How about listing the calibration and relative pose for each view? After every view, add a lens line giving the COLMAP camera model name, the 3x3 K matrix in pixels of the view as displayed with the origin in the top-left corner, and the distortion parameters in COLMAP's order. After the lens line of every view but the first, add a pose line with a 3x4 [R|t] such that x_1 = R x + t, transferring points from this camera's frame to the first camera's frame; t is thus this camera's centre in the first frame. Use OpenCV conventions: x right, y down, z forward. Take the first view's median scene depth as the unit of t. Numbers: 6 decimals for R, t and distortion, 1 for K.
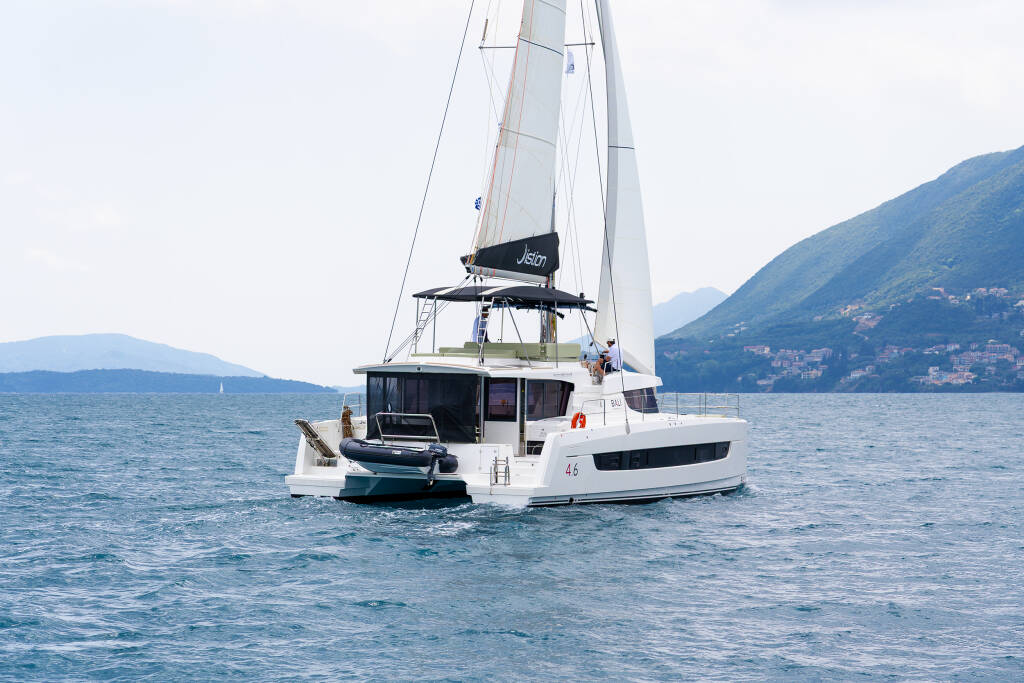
lens RADIAL K [[3162.1, 0, 512.0], [0, 3162.1, 341.5], [0, 0, 1]] dist [-0.349675, -0.148572]
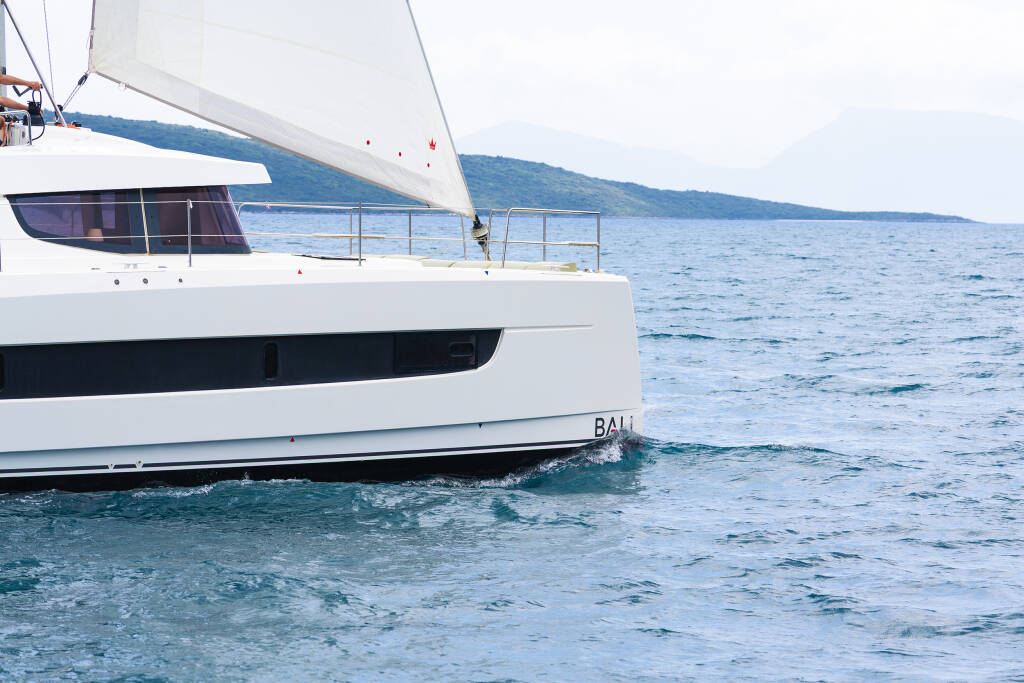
lens RADIAL K [[3162.1, 0, 512.0], [0, 3162.1, 341.5], [0, 0, 1]] dist [-0.349675, -0.148572]
pose [[0.887522, 0.019034, -0.460371, 0.263088], [0.000808, 0.999081, 0.042864, 0.017340], [0.460764, -0.038415, 0.886691, 0.689088]]
